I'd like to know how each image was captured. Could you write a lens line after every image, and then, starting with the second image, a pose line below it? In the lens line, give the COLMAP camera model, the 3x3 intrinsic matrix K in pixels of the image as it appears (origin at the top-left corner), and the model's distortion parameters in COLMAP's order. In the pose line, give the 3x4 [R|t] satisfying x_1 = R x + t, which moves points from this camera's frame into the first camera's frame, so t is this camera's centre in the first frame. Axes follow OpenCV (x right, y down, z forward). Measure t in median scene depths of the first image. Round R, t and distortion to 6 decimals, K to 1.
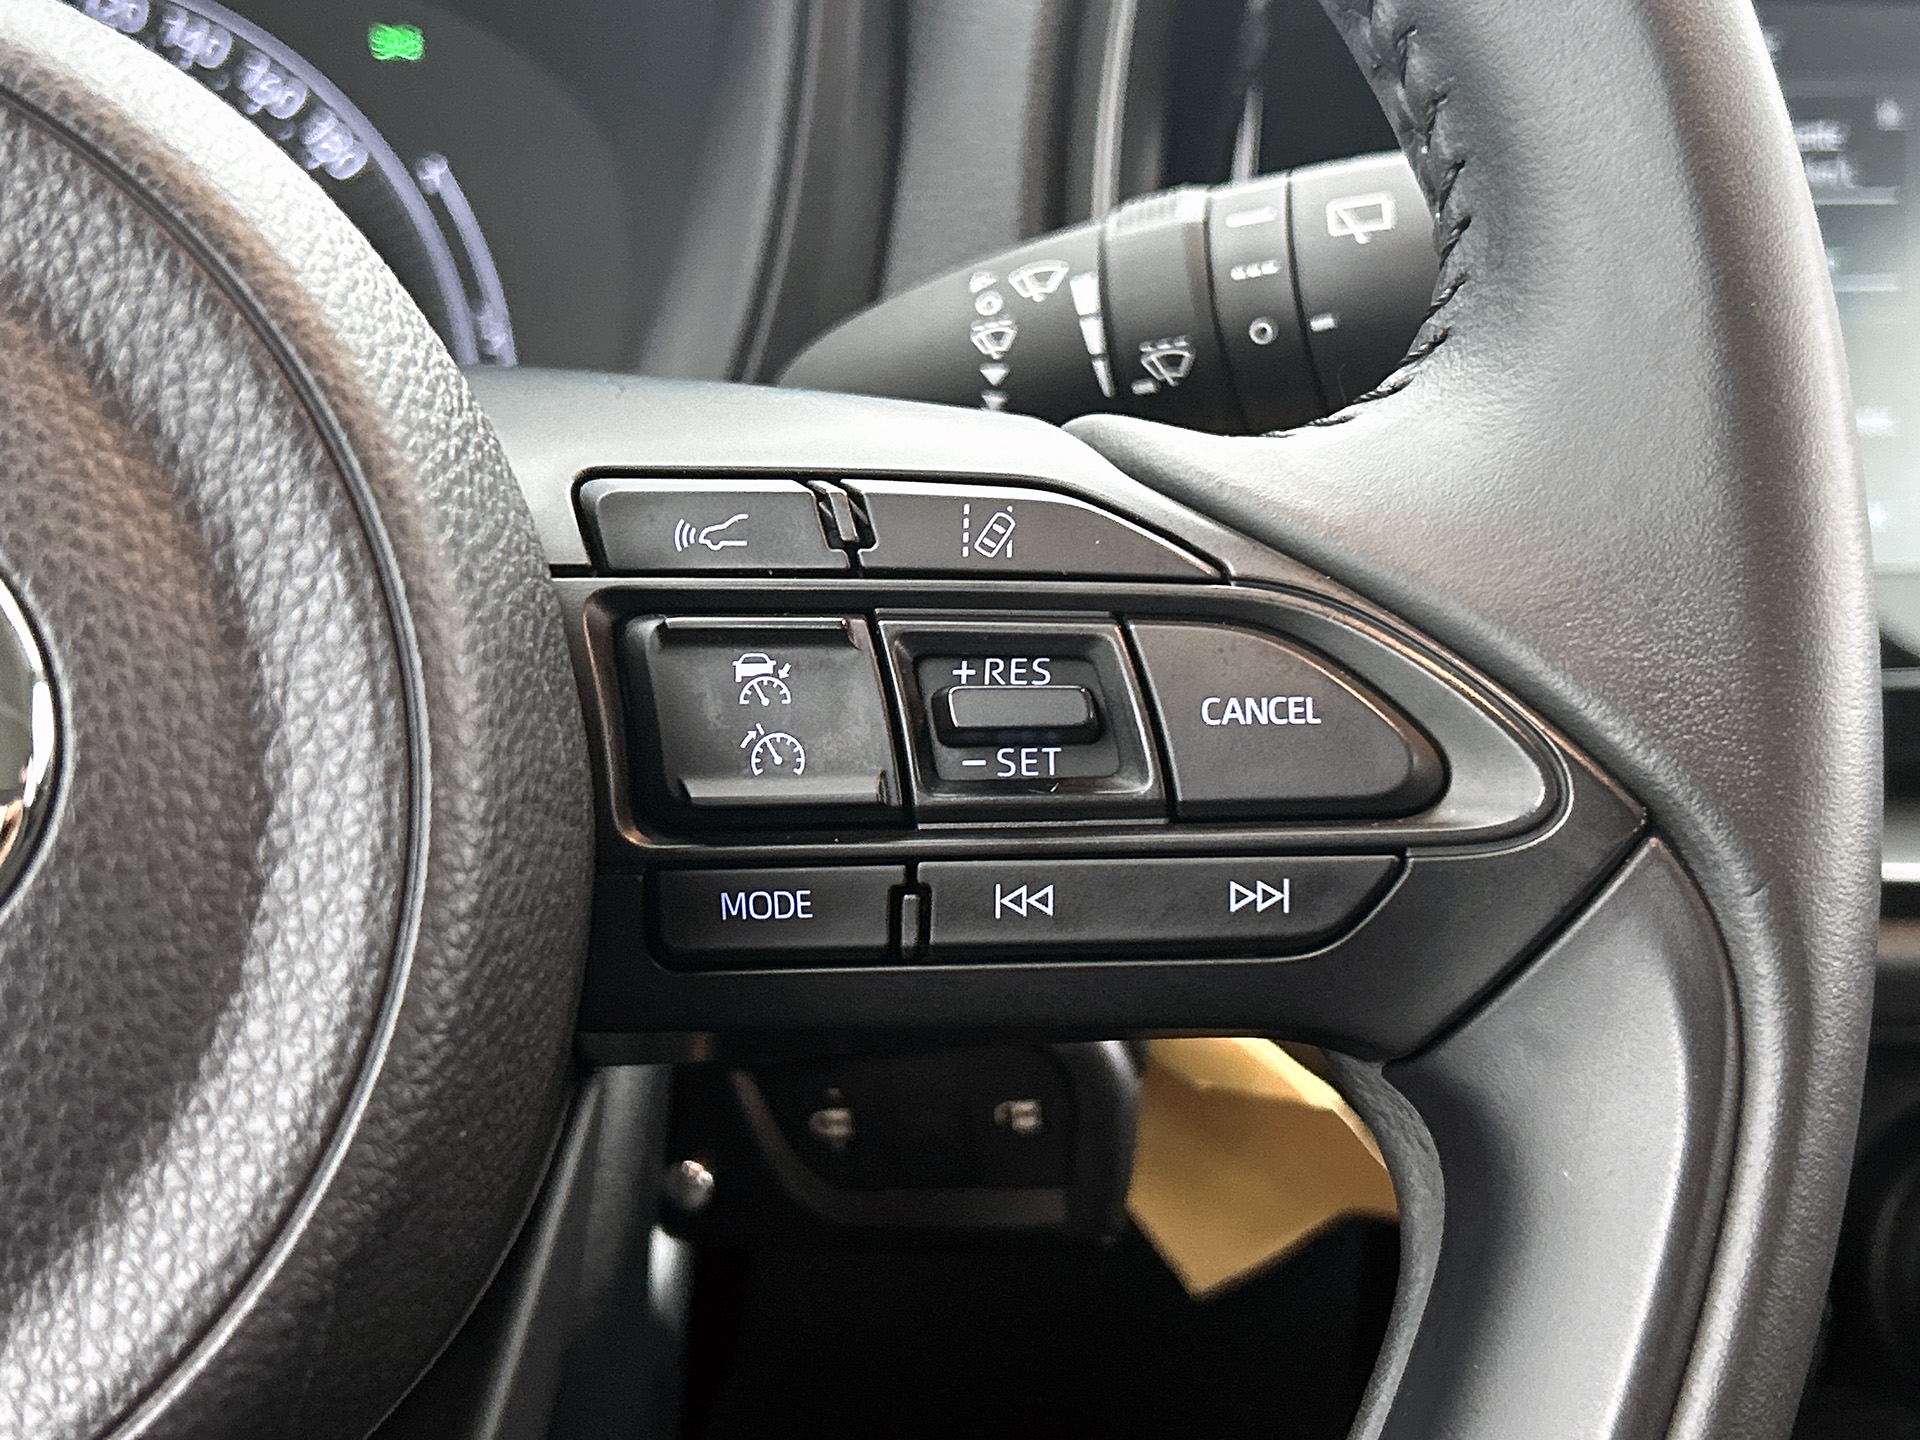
lens RADIAL K [[2600.9, 0, 958.7], [0, 2600.9, 675.6], [0, 0, 1]] dist [0.136231, 0.000000]
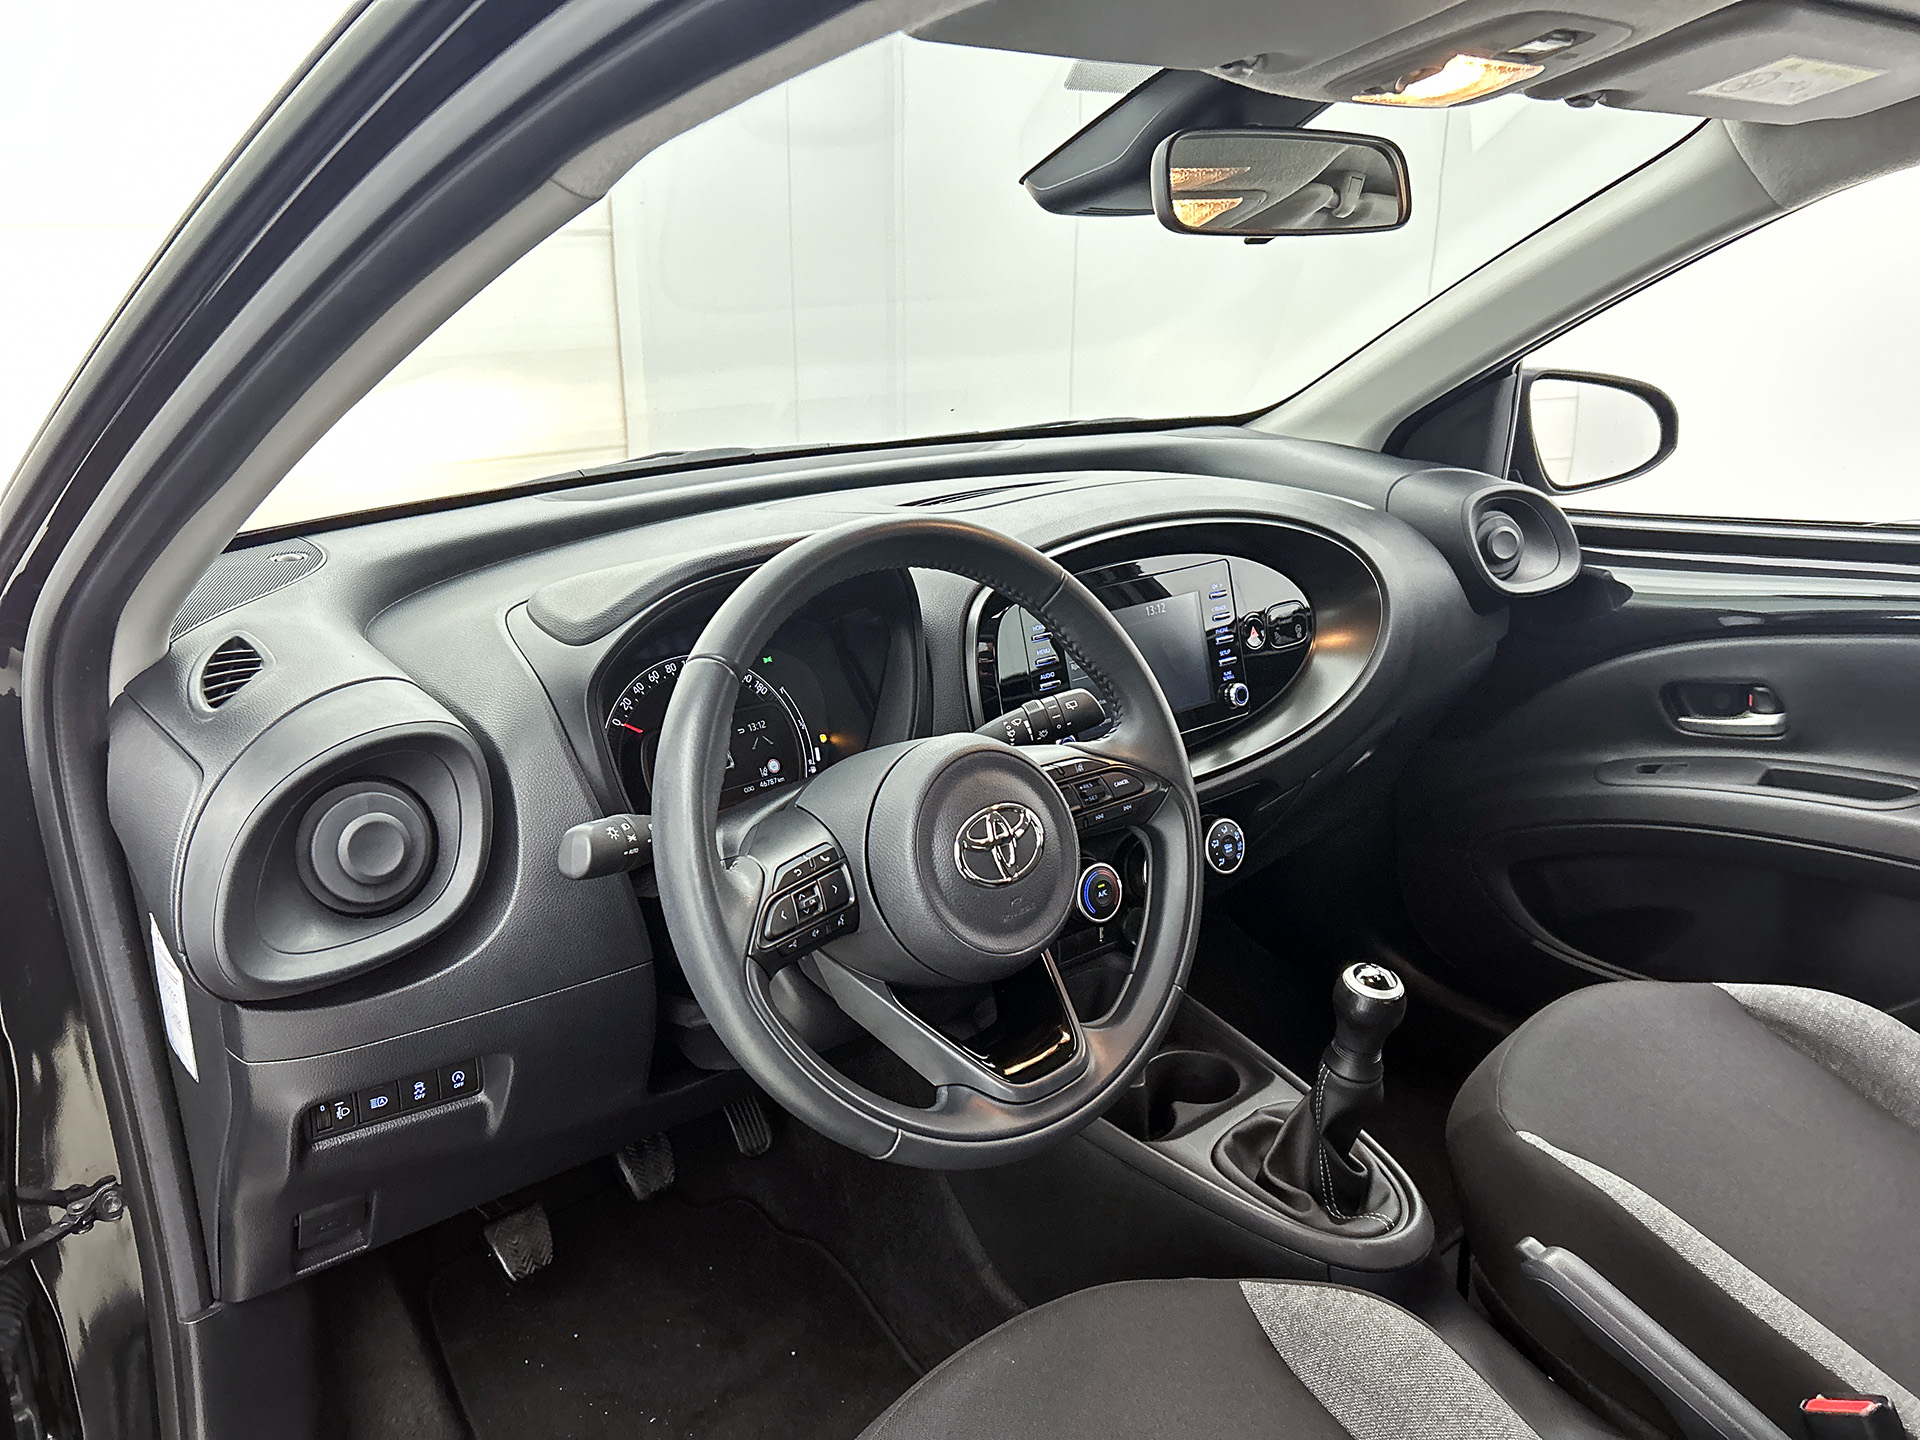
lens RADIAL K [[1442.8, 0, 948.4], [0, 1442.8, 695.0], [0, 0, 1]] dist [0.030104, -0.040051]
pose [[0.898850, -0.161140, 0.407558, -1.856446], [0.156639, 0.986647, 0.044642, -0.510975], [-0.409309, 0.023713, 0.912088, -2.401594]]
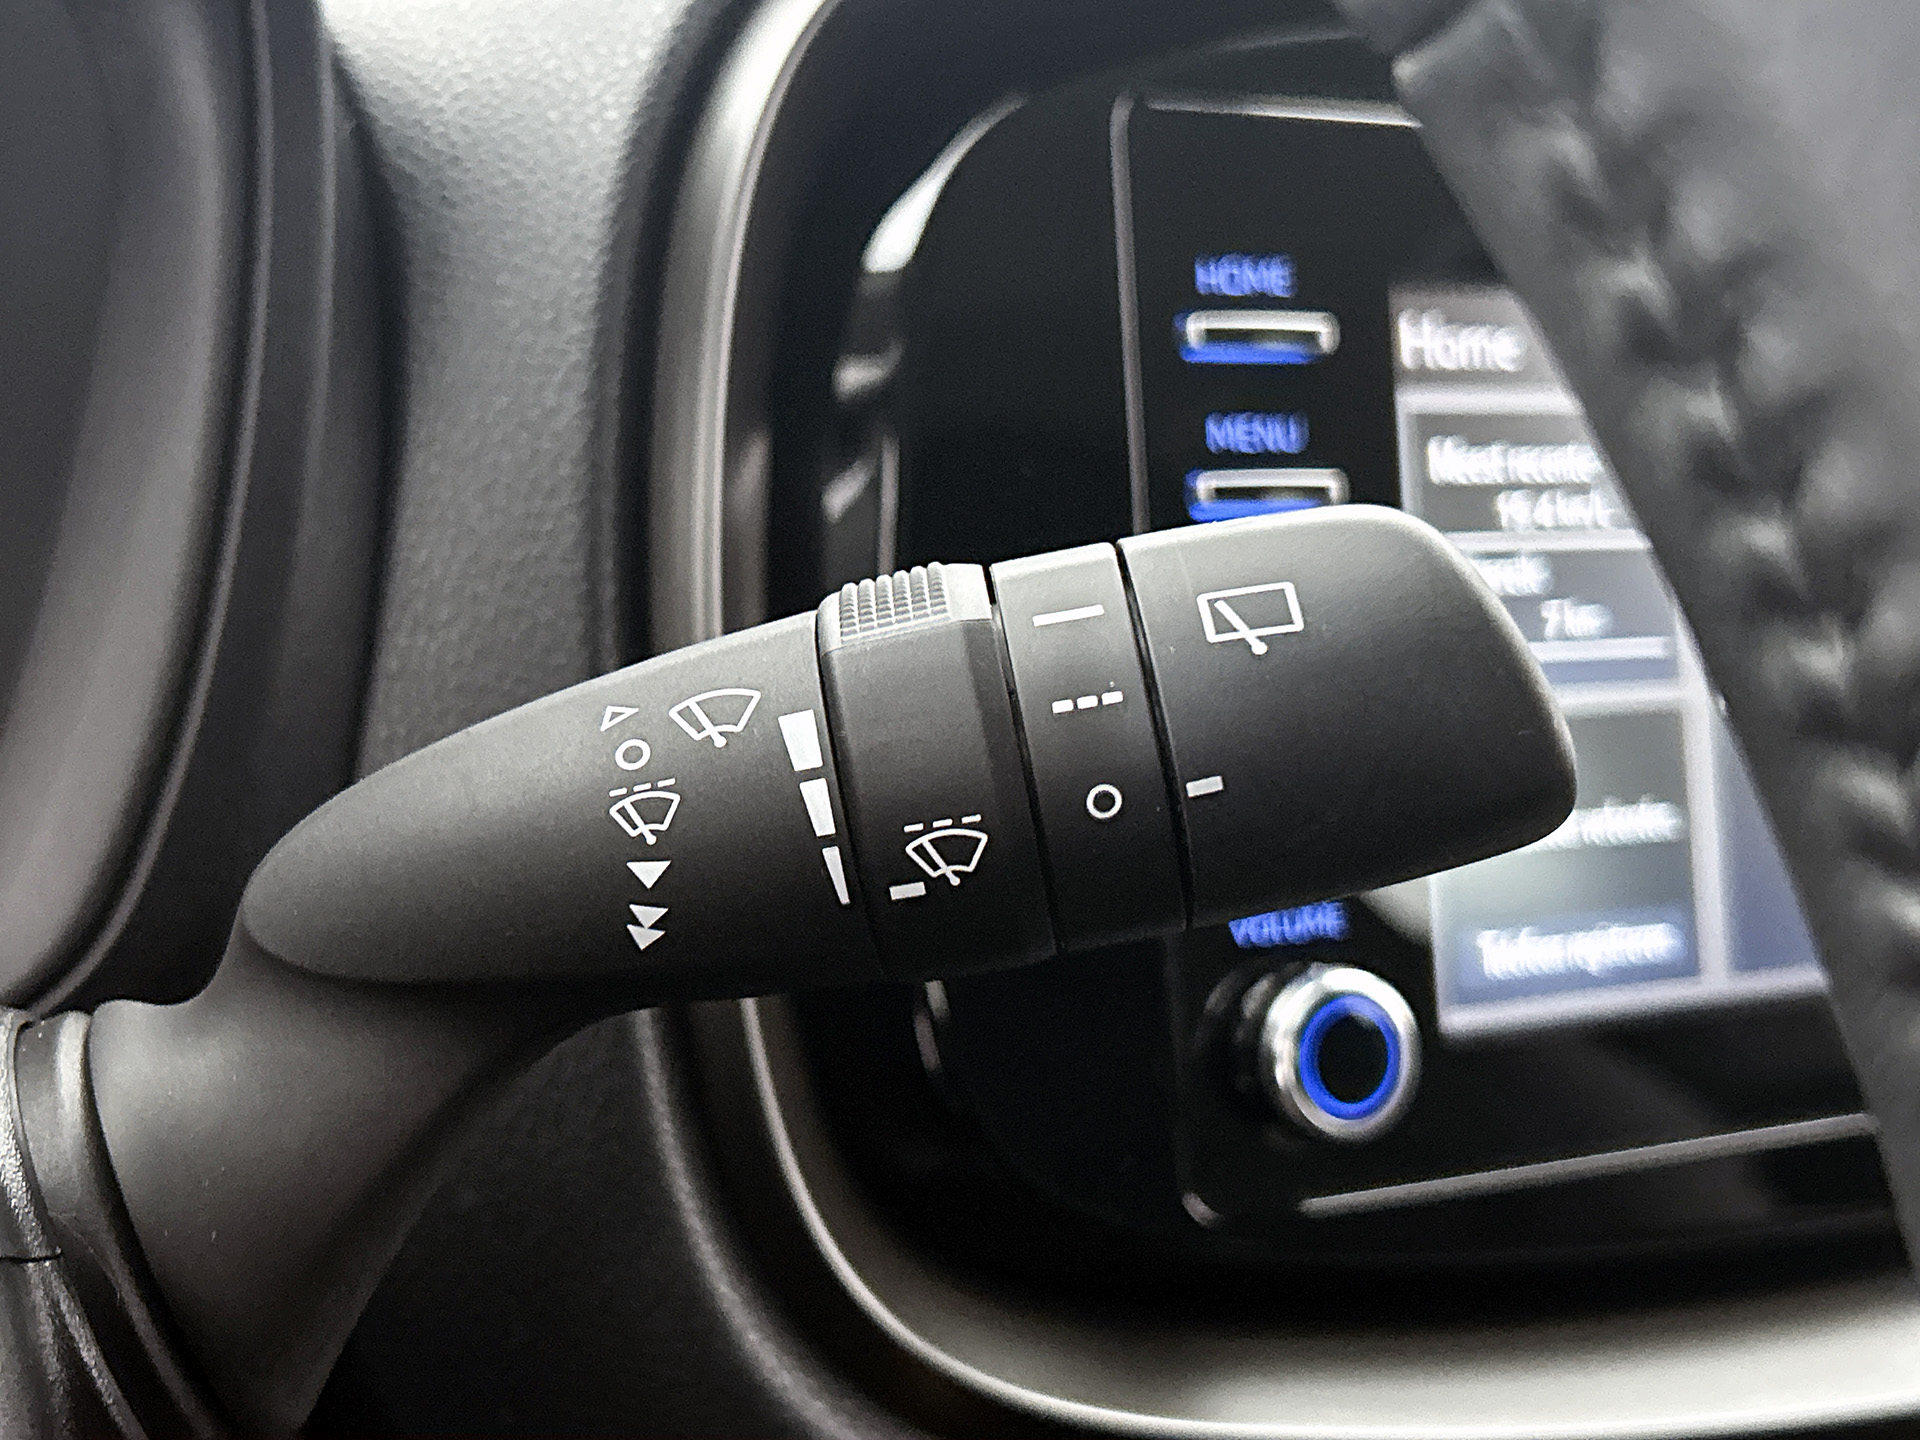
lens RADIAL K [[2555.0, 0, 960.7], [0, 2555.0, 712.6], [0, 0, 1]] dist [0.162510, 0.000000]
pose [[0.966000, -0.018149, 0.257903, -0.093095], [0.040634, 0.995793, -0.082125, -0.141165], [-0.255328, 0.089813, 0.962674, 0.586916]]
